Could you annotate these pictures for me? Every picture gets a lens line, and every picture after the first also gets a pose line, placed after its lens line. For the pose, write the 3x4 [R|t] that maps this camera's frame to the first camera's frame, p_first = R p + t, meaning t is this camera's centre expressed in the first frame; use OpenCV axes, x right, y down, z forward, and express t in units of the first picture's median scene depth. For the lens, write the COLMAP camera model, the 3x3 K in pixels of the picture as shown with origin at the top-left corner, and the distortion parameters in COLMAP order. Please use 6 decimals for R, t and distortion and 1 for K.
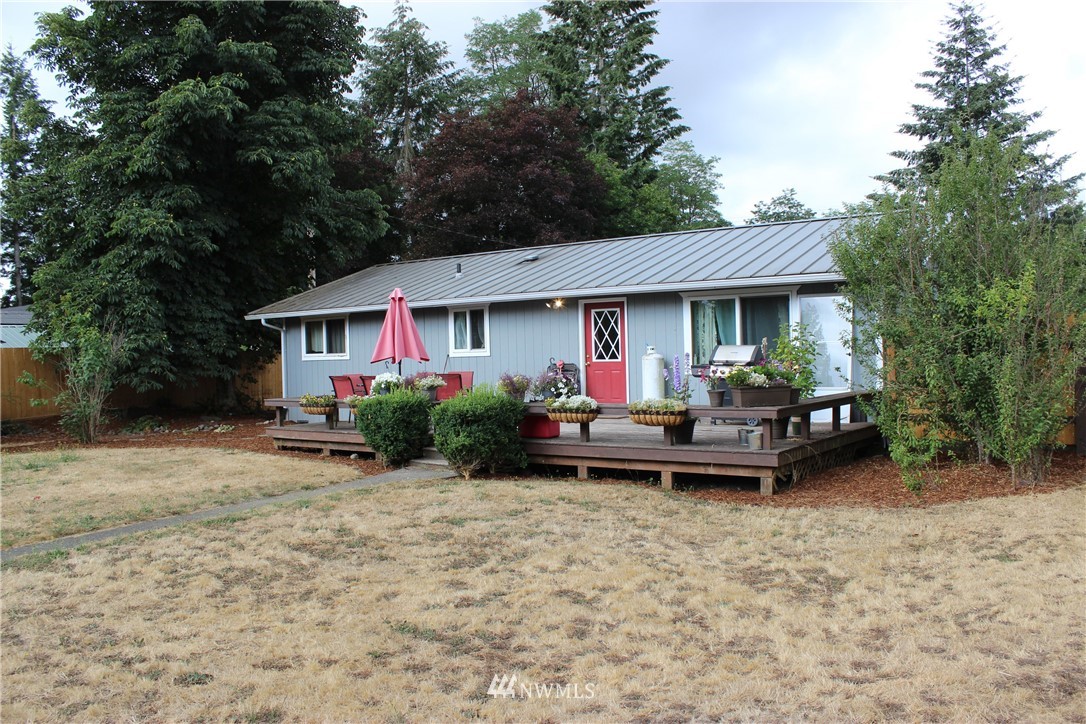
lens RADIAL K [[910.4, 0, 543.0], [0, 910.4, 362.0], [0, 0, 1]] dist [-0.179099, 0.181139]
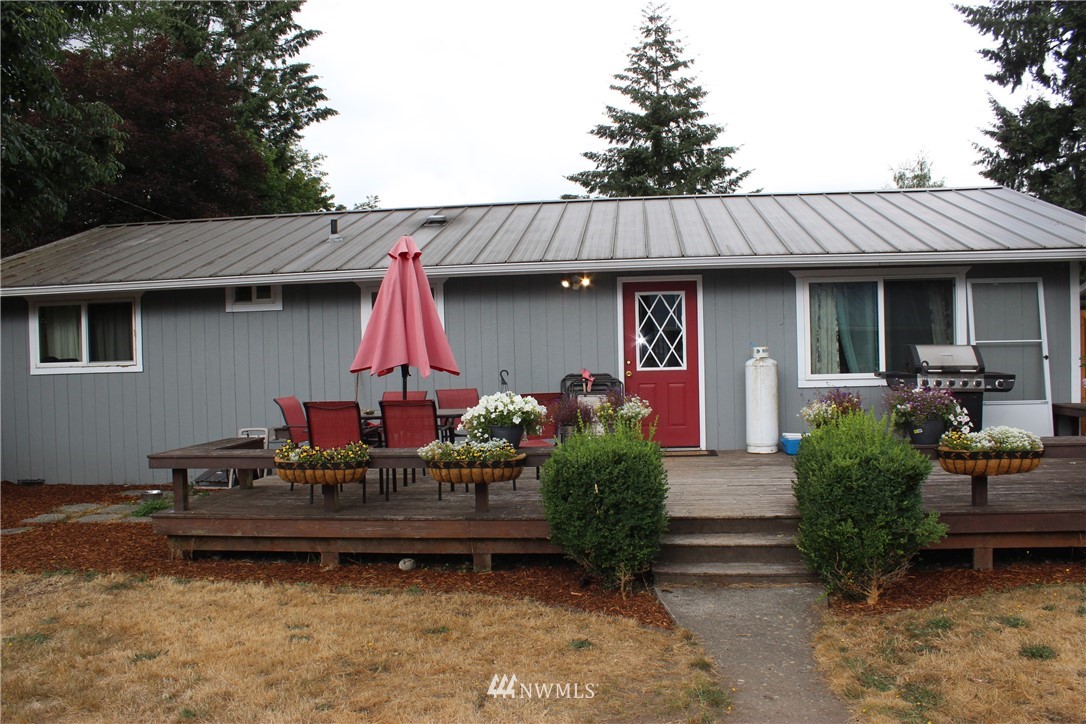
lens RADIAL K [[910.4, 0, 543.0], [0, 910.4, 362.0], [0, 0, 1]] dist [-0.179099, 0.181139]
pose [[0.872102, -0.002929, 0.489315, -0.129494], [0.009429, 0.999897, -0.010820, -0.000105], [-0.489233, 0.014050, 0.872040, 0.178907]]
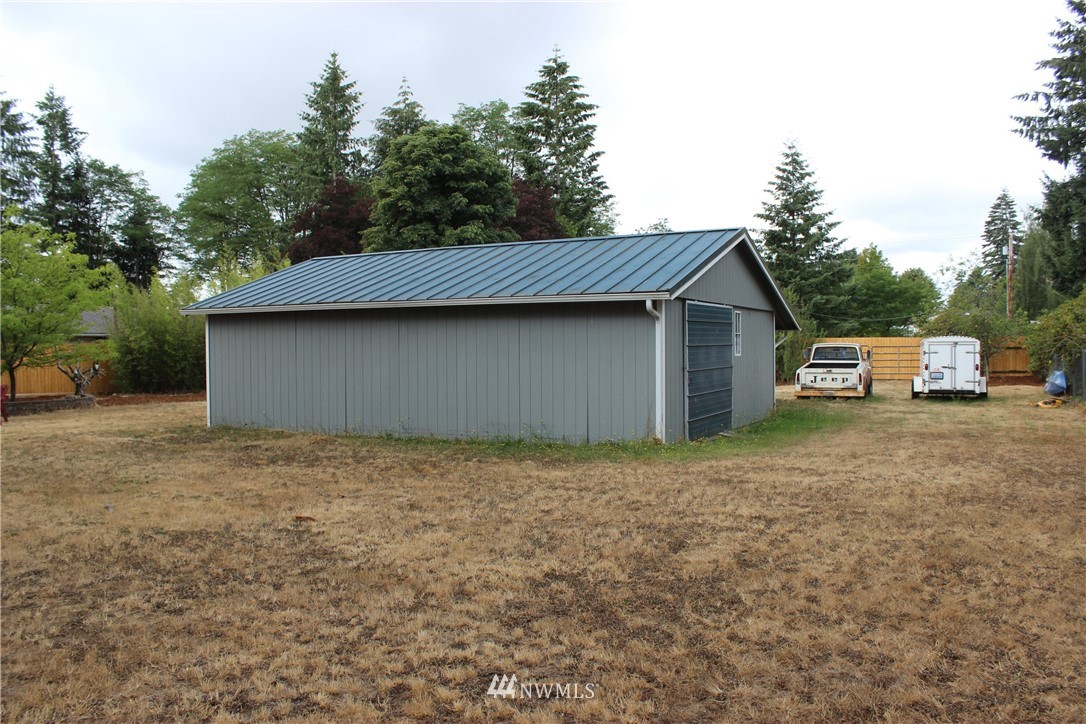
lens RADIAL K [[907.3, 0, 533.3], [0, 907.3, 355.1], [0, 0, 1]] dist [-0.178228, 0.182006]
pose [[0.988444, 0.015589, 0.150780, -0.264059], [-0.015451, 0.999878, -0.002089, 0.008562], [-0.150794, -0.000265, 0.988565, -0.623840]]
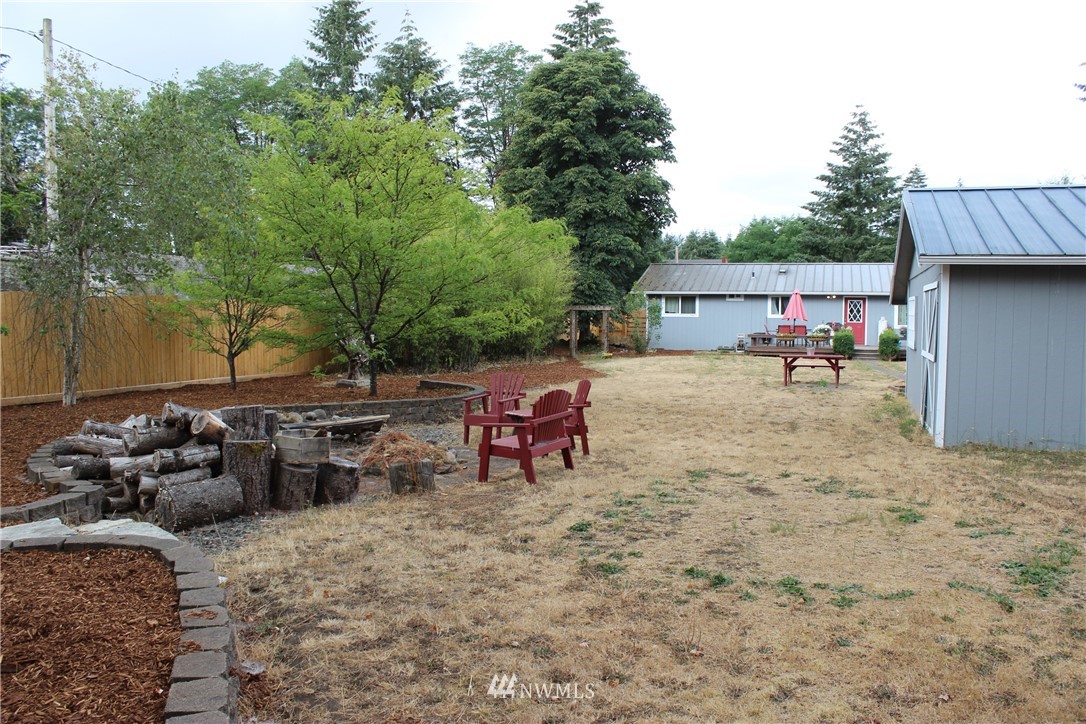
lens RADIAL K [[907.3, 0, 533.3], [0, 907.3, 355.1], [0, 0, 1]] dist [-0.178228, 0.182006]
pose [[0.956647, 0.015434, 0.290842, -0.550548], [-0.026655, 0.999044, 0.034660, 0.010530], [-0.290029, -0.040910, 0.956143, -0.385495]]
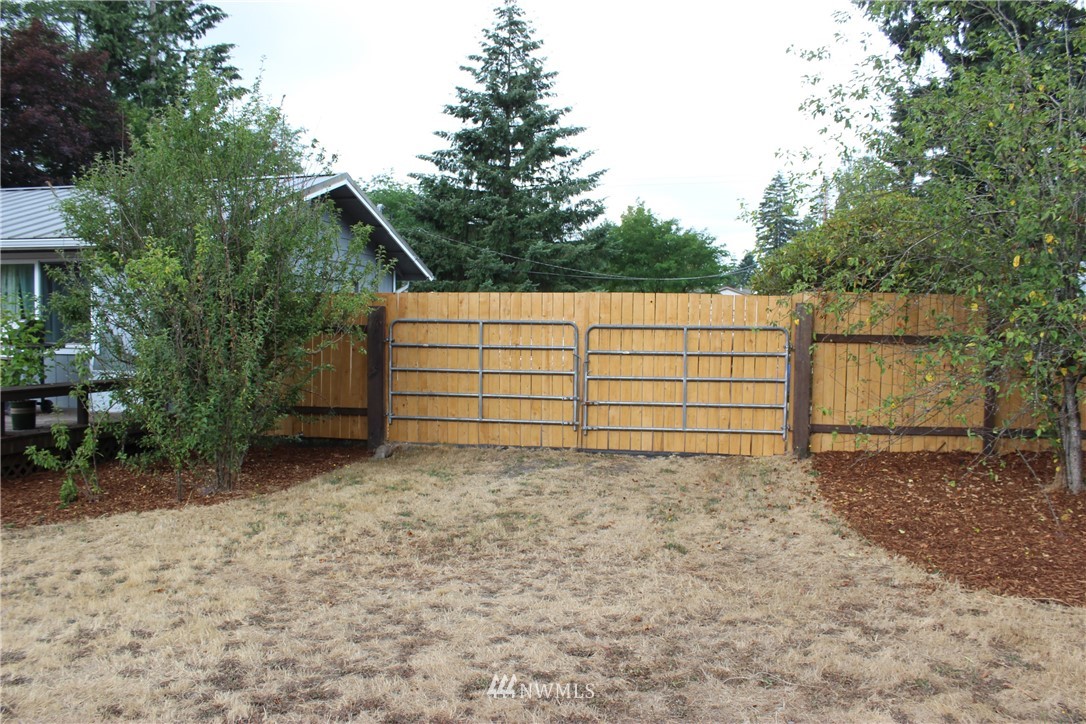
lens RADIAL K [[910.4, 0, 543.0], [0, 910.4, 362.0], [0, 0, 1]] dist [-0.179099, 0.181139]
pose [[0.918279, 0.020172, 0.395420, 0.118497], [-0.030130, 0.999366, 0.018989, -0.002667], [-0.394786, -0.029351, 0.918304, 0.019488]]
